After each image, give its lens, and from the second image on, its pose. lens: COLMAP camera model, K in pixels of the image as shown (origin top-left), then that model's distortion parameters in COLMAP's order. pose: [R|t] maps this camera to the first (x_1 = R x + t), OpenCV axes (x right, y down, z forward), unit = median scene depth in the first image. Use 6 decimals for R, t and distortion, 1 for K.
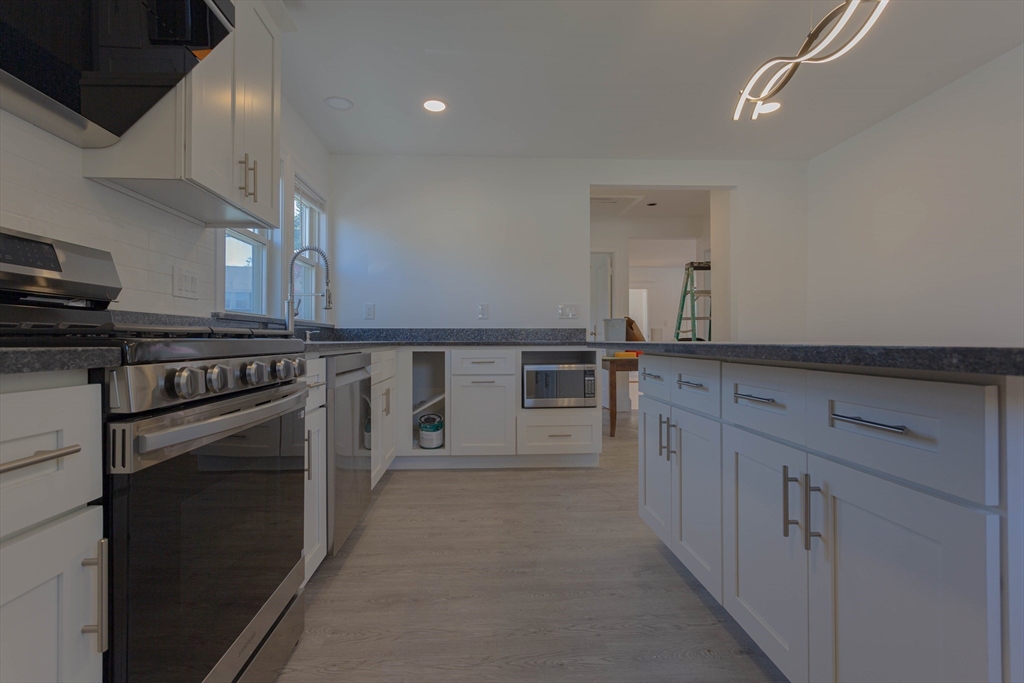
lens RADIAL K [[480.9, 0, 512.0], [0, 480.9, 341.5], [0, 0, 1]] dist [-0.001075, -0.000157]
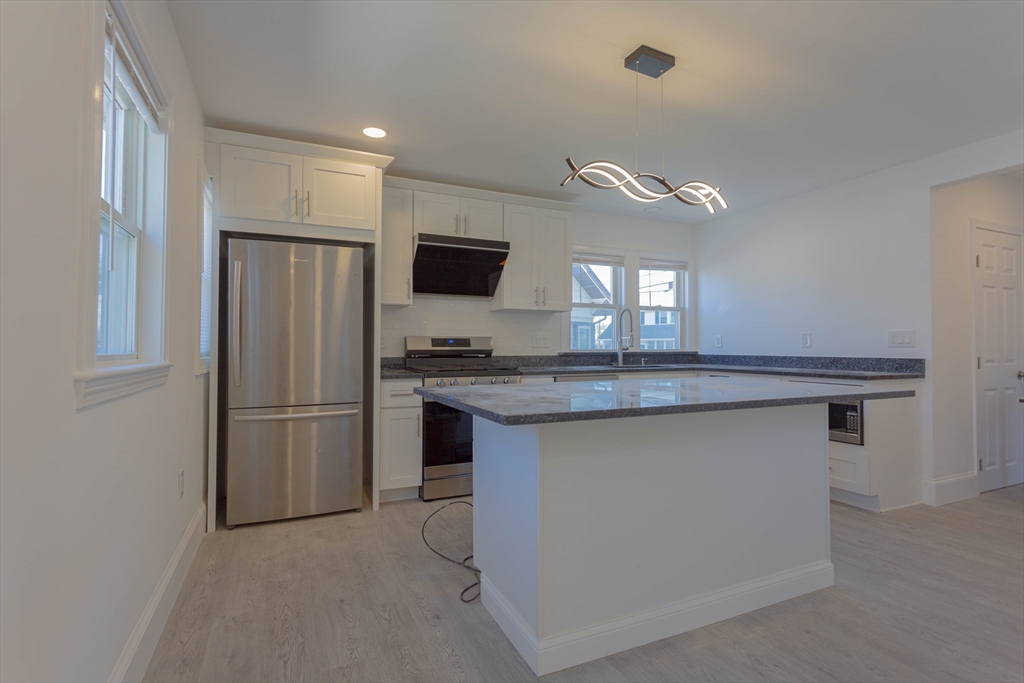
lens RADIAL K [[496.0, 0, 507.2], [0, 496.0, 339.3], [0, 0, 1]] dist [-0.002990, -0.000057]
pose [[0.354453, -0.009206, -0.935029, 1.247958], [-0.003064, 0.999935, -0.011007, -0.088381], [0.935069, 0.006766, 0.354402, 0.021765]]
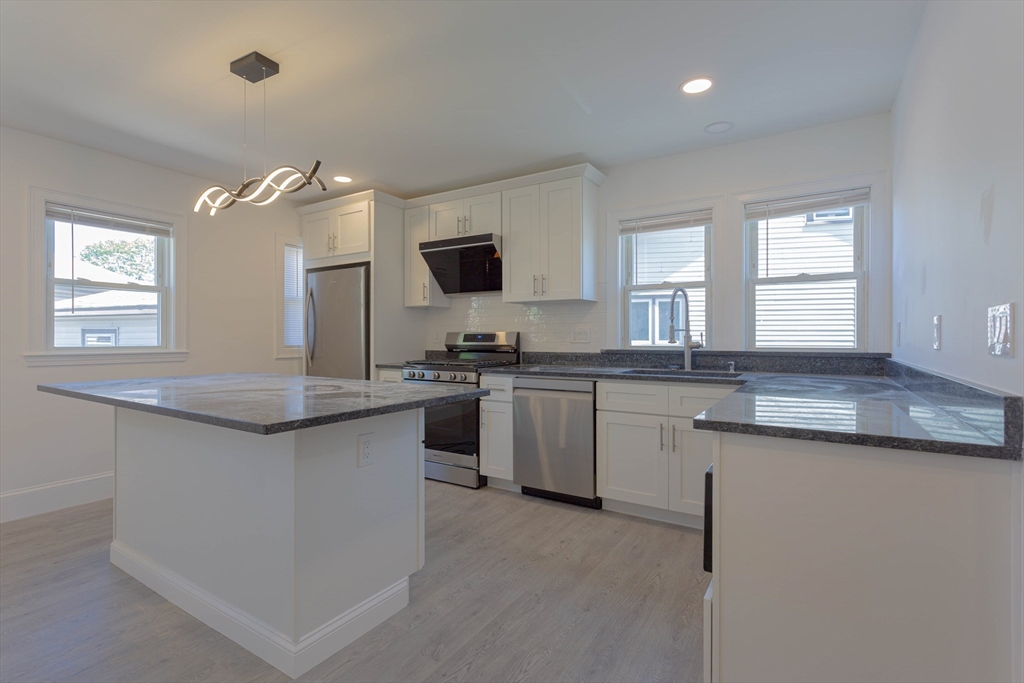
lens RADIAL K [[490.9, 0, 499.2], [0, 490.9, 337.7], [0, 0, 1]] dist [0.002507, 0.001817]
pose [[-0.608067, 0.004568, -0.793872, 0.926865], [0.002097, 0.999989, 0.004148, -0.103631], [0.793883, 0.000857, -0.608070, 1.661364]]
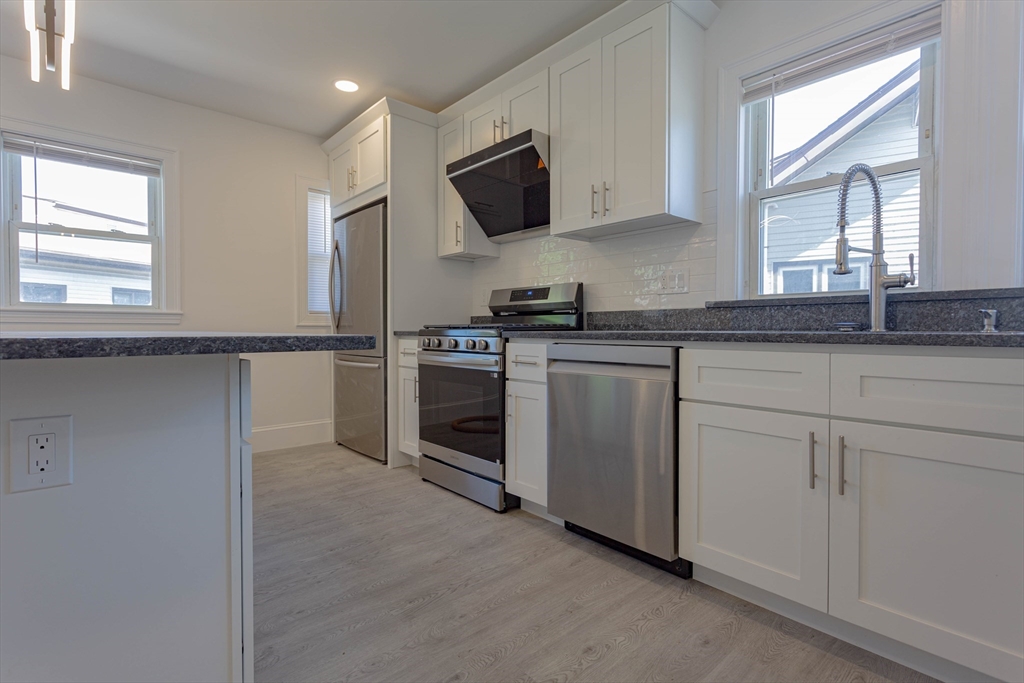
lens RADIAL K [[490.9, 0, 499.2], [0, 490.9, 337.7], [0, 0, 1]] dist [0.002507, 0.001817]
pose [[-0.804080, 0.011369, -0.594412, 0.341129], [0.000555, 0.999831, 0.018373, -0.004240], [0.594521, 0.014444, -0.803950, 1.480388]]
